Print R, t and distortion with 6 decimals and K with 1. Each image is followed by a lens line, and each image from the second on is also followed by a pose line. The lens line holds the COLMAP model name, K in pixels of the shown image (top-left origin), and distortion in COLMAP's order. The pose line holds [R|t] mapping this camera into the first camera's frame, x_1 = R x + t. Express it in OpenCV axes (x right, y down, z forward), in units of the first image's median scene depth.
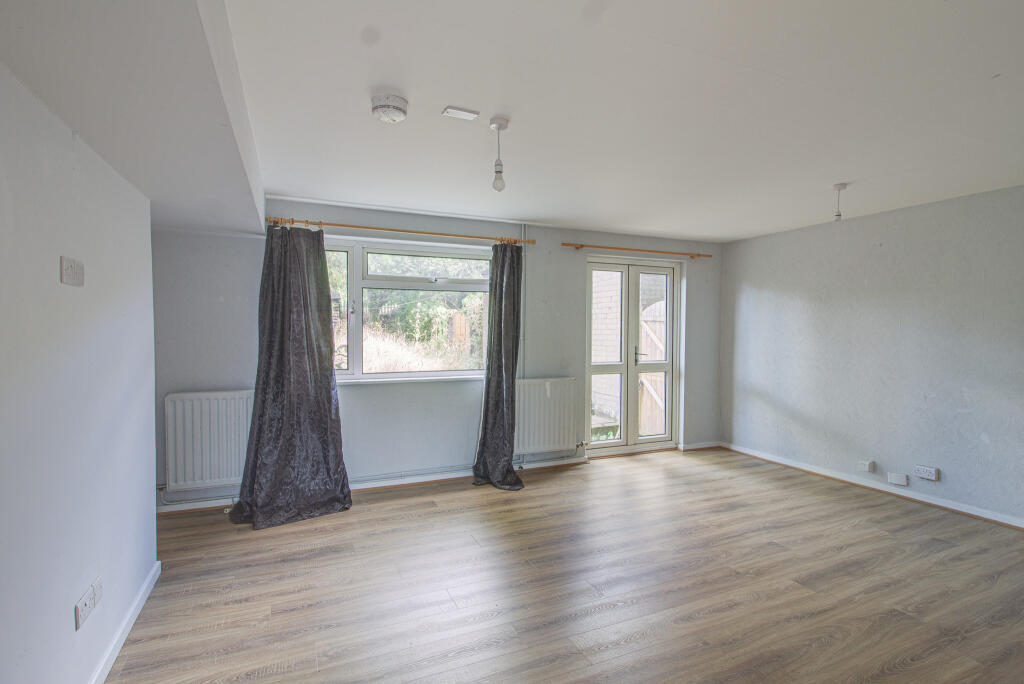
lens RADIAL K [[491.0, 0, 518.6], [0, 491.0, 344.4], [0, 0, 1]] dist [-0.001493, -0.002006]
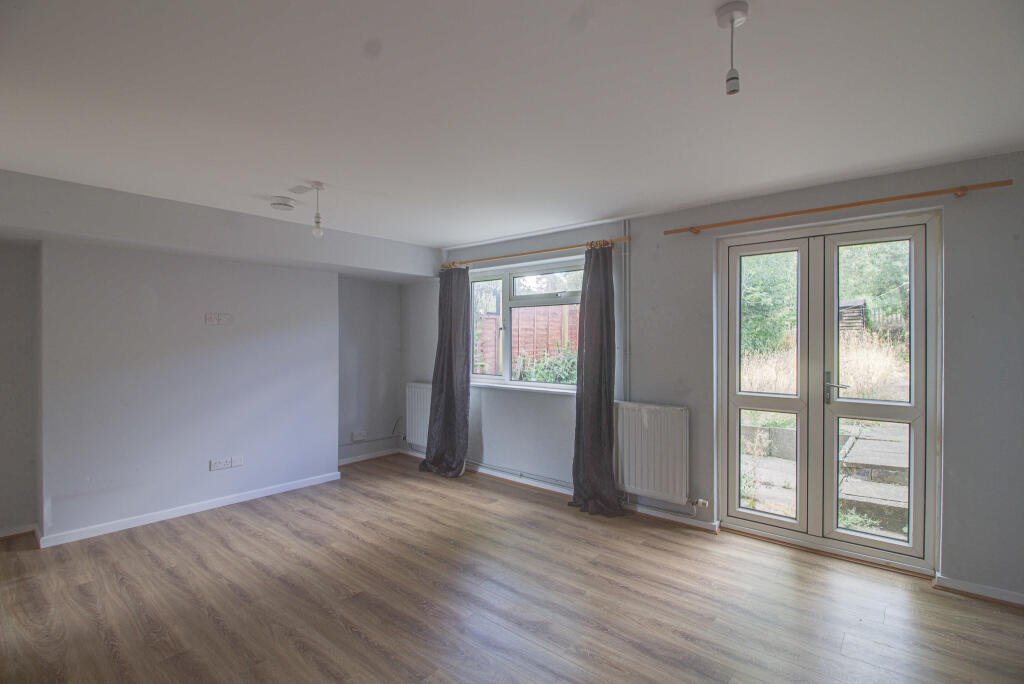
lens RADIAL K [[491.0, 0, 520.8], [0, 491.0, 340.5], [0, 0, 1]] dist [-0.001493, -0.002006]
pose [[0.437533, 0.001566, -0.899201, 0.739871], [-0.019711, 0.999775, -0.007850, -0.025958], [0.898987, 0.021159, 0.437465, 0.497948]]
